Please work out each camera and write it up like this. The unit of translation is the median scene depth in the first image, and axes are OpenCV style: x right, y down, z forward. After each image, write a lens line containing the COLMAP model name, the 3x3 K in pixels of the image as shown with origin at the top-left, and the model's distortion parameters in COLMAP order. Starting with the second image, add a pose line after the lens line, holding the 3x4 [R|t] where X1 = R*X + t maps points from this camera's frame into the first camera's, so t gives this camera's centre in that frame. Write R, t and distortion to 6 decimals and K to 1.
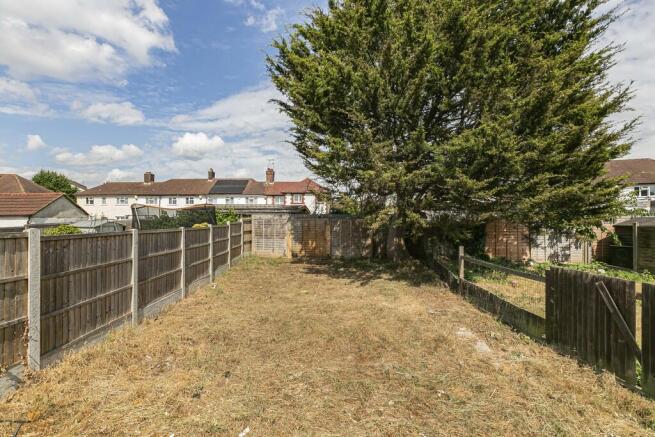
lens RADIAL K [[295.3, 0, 329.0], [0, 295.3, 218.3], [0, 0, 1]] dist [0.000303, -0.001488]
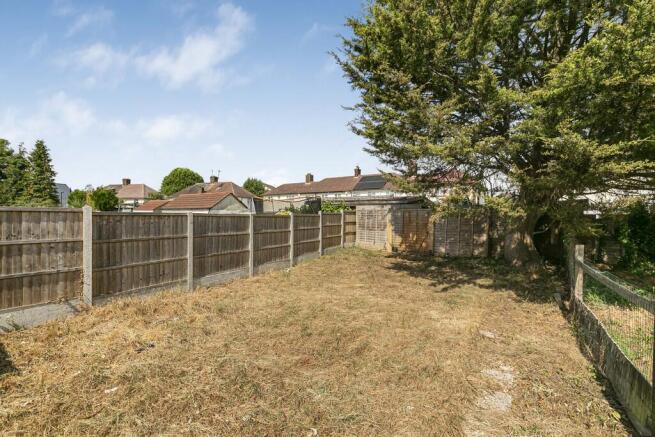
lens RADIAL K [[295.3, 0, 327.5], [0, 295.3, 219.1], [0, 0, 1]] dist [0.000303, -0.001488]
pose [[0.846926, 0.011839, -0.531580, 0.238031], [-0.004787, 0.999881, 0.014641, 0.023265], [0.531690, -0.009855, 0.846882, 0.132179]]
